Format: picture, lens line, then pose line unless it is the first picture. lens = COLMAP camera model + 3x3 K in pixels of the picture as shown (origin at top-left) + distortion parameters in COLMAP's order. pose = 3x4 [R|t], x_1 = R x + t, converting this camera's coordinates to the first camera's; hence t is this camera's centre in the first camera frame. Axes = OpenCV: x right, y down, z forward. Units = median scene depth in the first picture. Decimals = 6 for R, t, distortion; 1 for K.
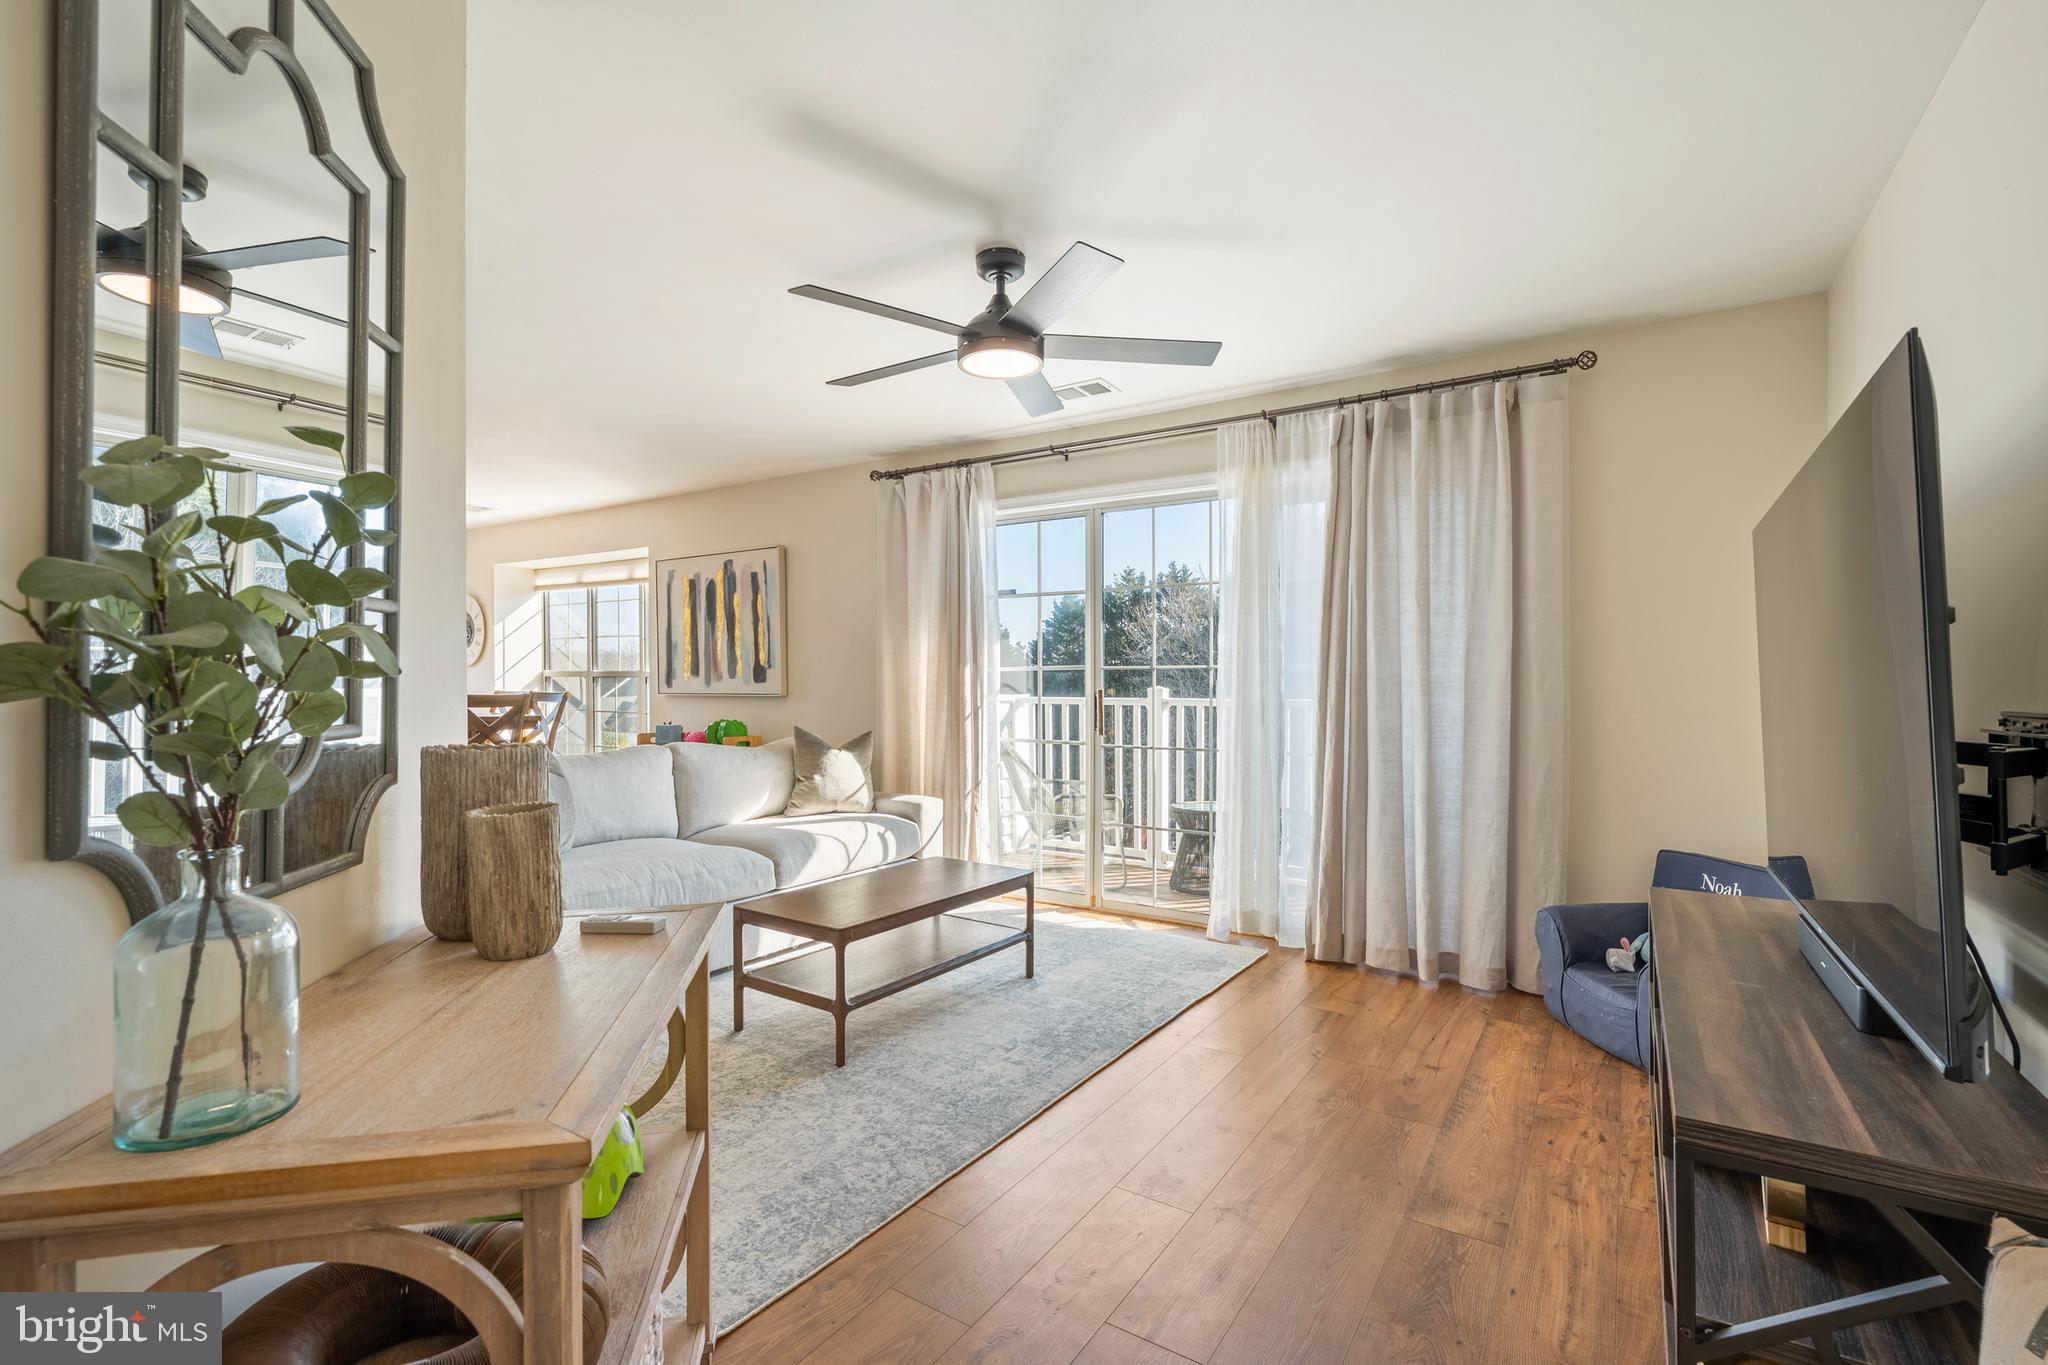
lens RADIAL K [[942.6, 0, 1018.9], [0, 942.6, 672.8], [0, 0, 1]] dist [-0.002459, 0.000085]
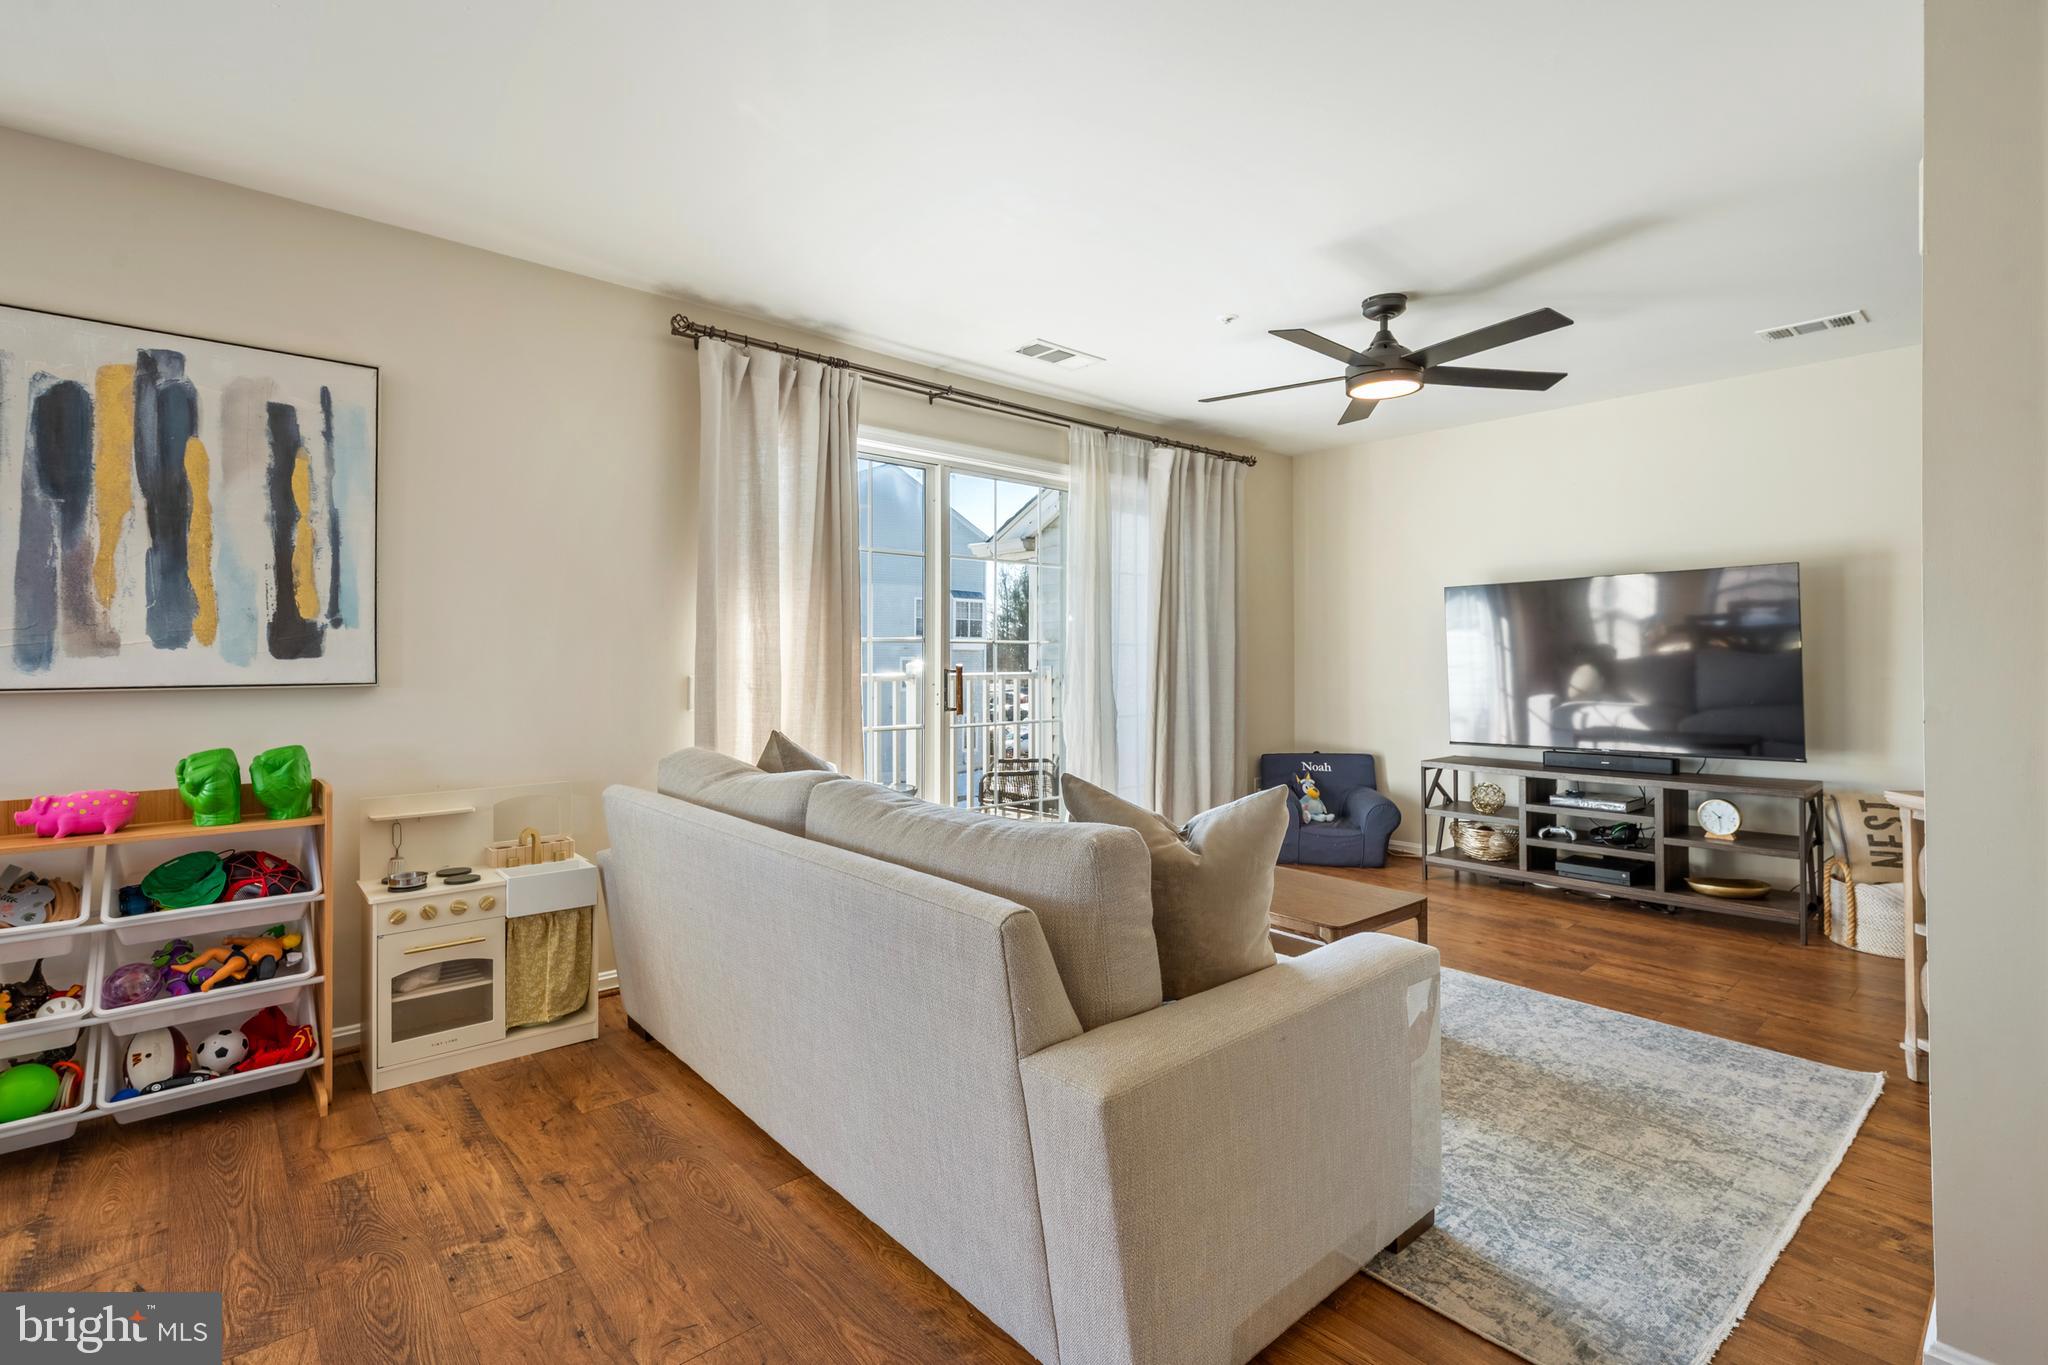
lens RADIAL K [[942.6, 0, 1008.9], [0, 942.6, 646.4], [0, 0, 1]] dist [-0.002459, 0.000085]
pose [[0.246877, 0.009634, 0.968999, -0.625320], [-0.011798, 0.999906, -0.006935, 0.004398], [-0.968975, -0.009721, 0.246968, 0.571148]]
